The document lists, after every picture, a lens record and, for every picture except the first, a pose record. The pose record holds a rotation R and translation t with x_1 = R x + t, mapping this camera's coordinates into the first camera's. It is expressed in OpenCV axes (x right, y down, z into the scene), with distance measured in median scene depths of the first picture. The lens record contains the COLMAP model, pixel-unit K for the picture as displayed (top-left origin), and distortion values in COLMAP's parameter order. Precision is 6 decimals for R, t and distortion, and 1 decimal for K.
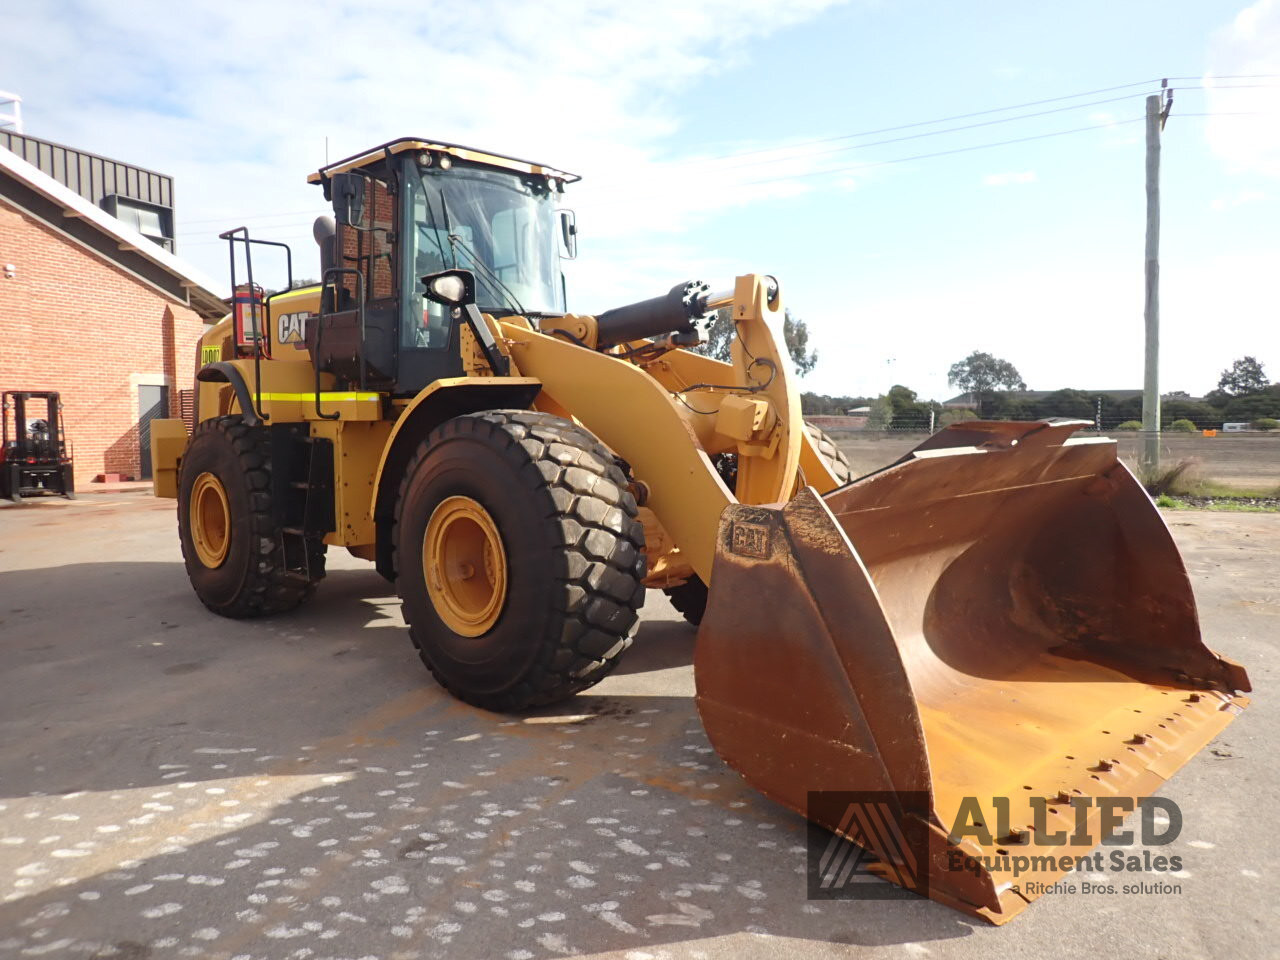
lens RADIAL K [[945.7, 0, 640.0], [0, 945.7, 480.0], [0, 0, 1]] dist [0.002792, 0.001245]
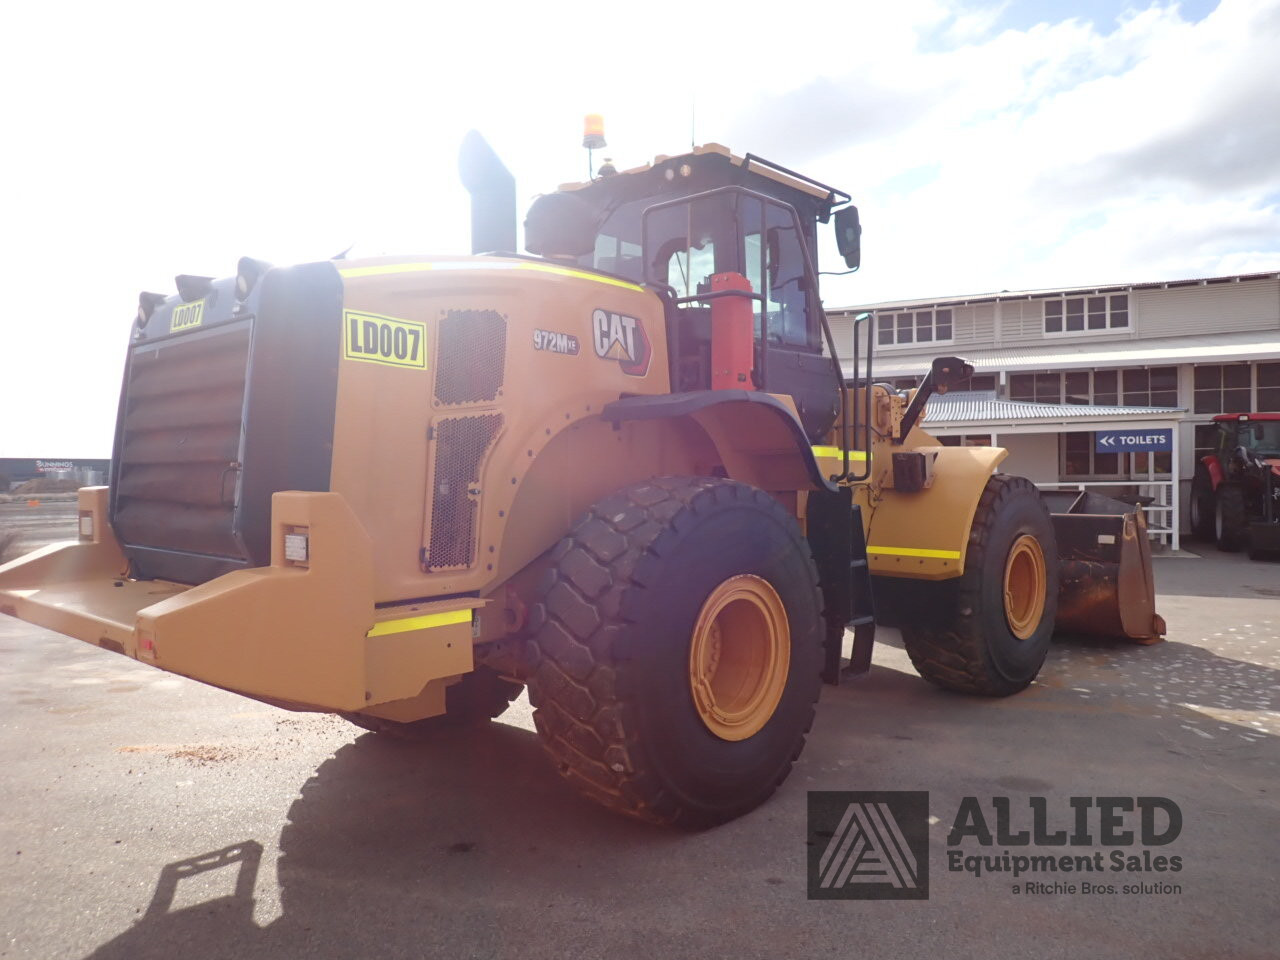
lens RADIAL K [[945.7, 0, 640.0], [0, 945.7, 480.0], [0, 0, 1]] dist [0.002792, 0.001245]
pose [[-0.019600, -0.001581, 0.999807, -1.150892], [0.090557, 0.995886, 0.003350, -0.081495], [-0.995698, 0.090605, -0.019377, 1.184429]]
